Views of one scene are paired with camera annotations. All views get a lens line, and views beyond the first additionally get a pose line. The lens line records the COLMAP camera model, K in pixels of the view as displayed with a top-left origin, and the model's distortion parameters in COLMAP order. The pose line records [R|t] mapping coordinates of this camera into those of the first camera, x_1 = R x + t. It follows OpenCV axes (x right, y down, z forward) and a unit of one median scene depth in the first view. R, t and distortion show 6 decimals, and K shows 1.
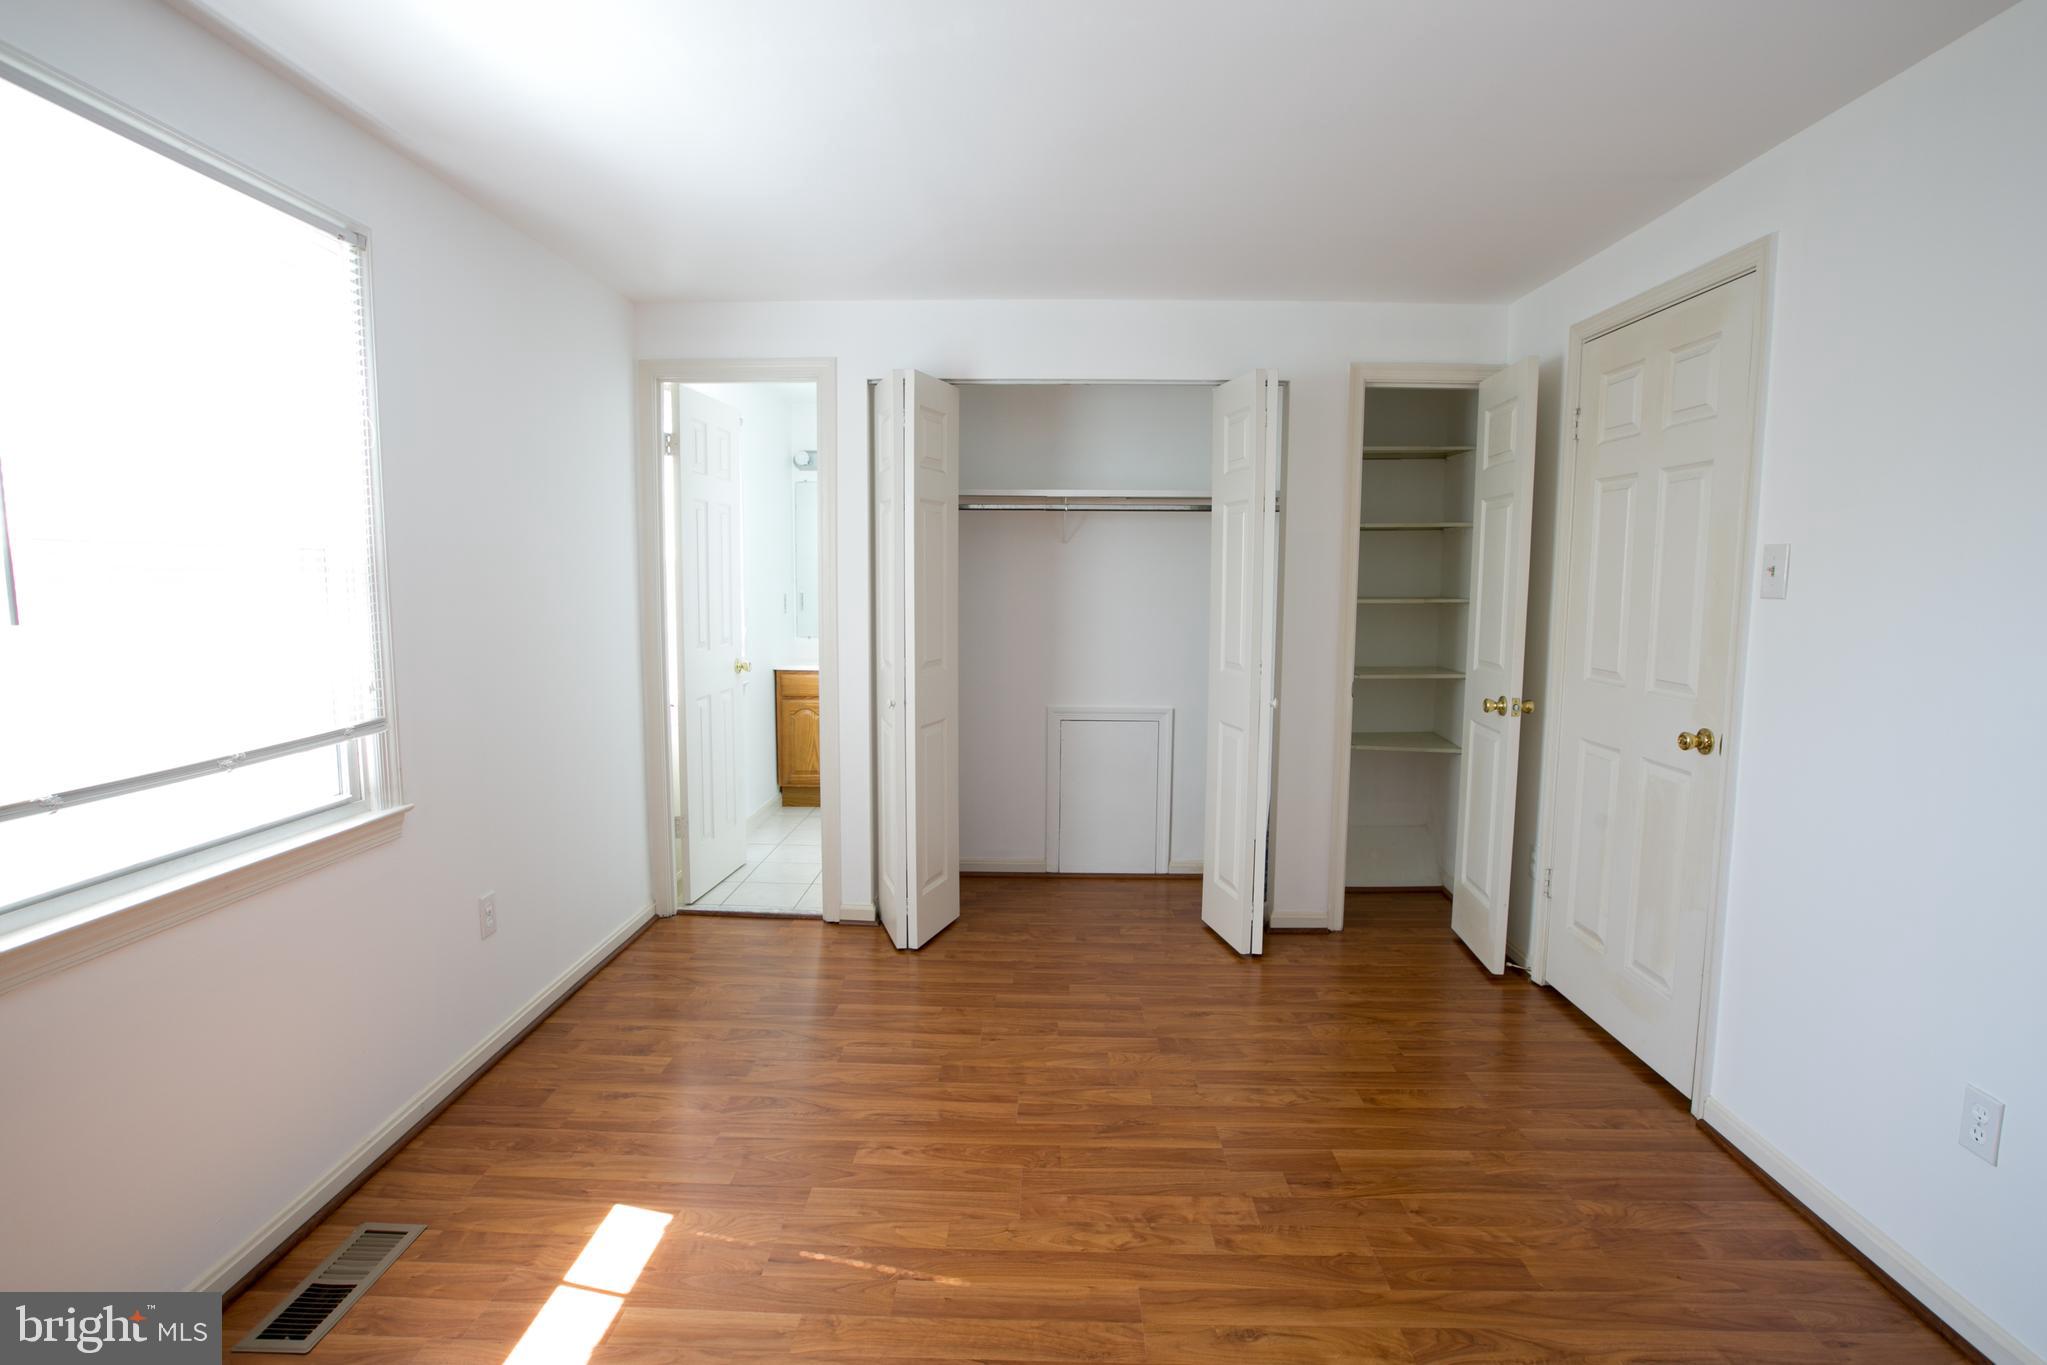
lens RADIAL K [[990.1, 0, 1023.5], [0, 990.1, 682.5], [0, 0, 1]] dist [0.027336, 0.000000]
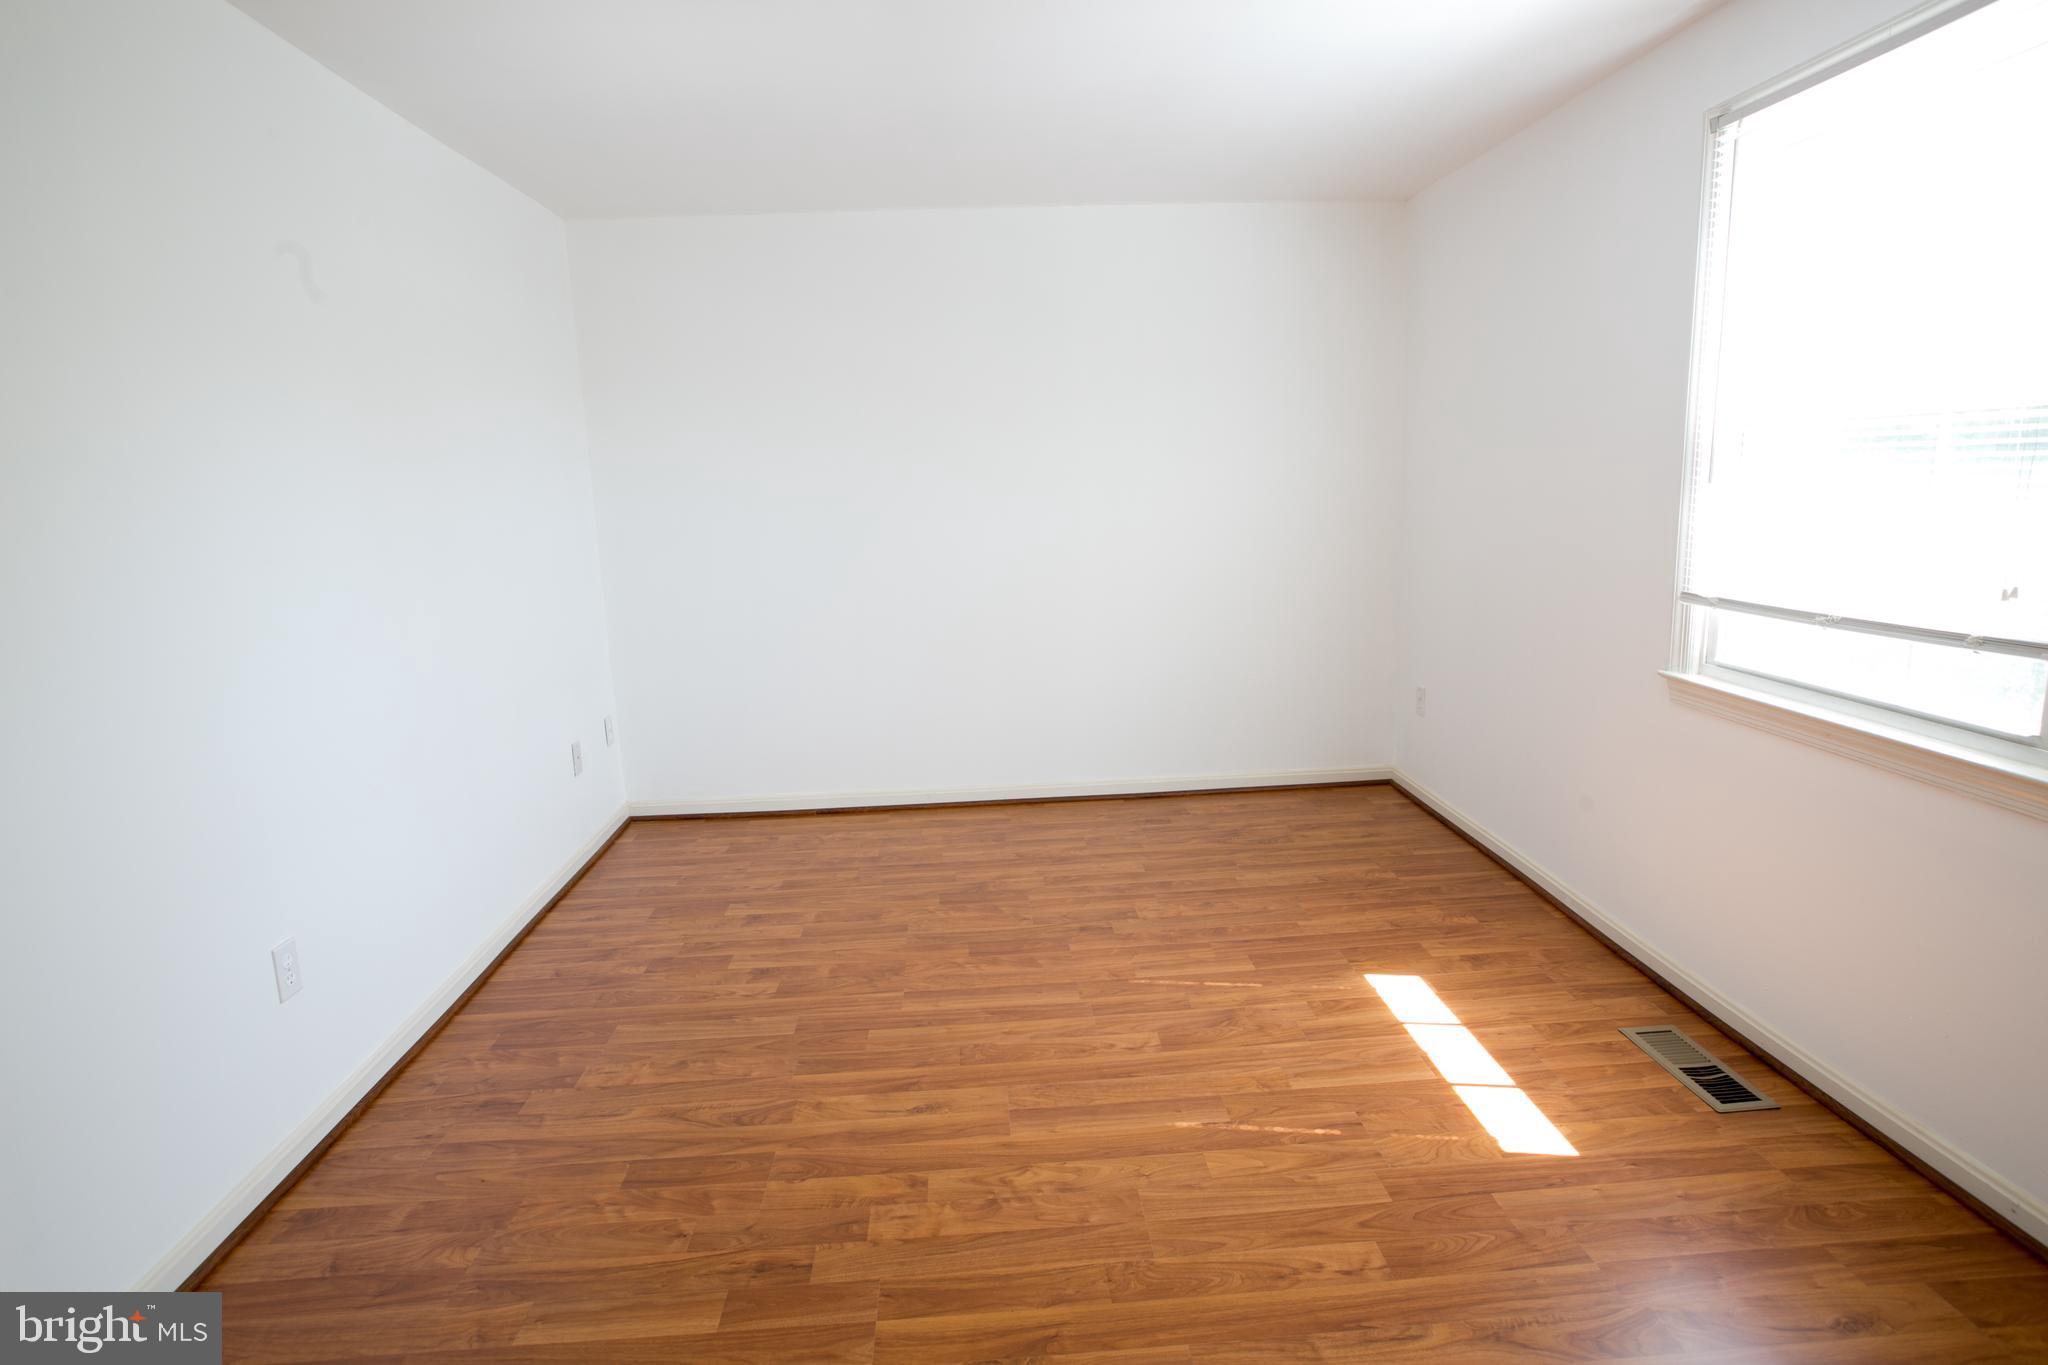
lens RADIAL K [[1084.2, 0, 1024.0], [0, 1084.2, 682.5], [0, 0, 1]] dist [-0.001178, -0.000057]
pose [[-0.995736, 0.041764, -0.082252, 0.163706], [0.015752, 0.955529, 0.294476, -0.193469], [0.090893, 0.291924, -0.952113, 1.832396]]
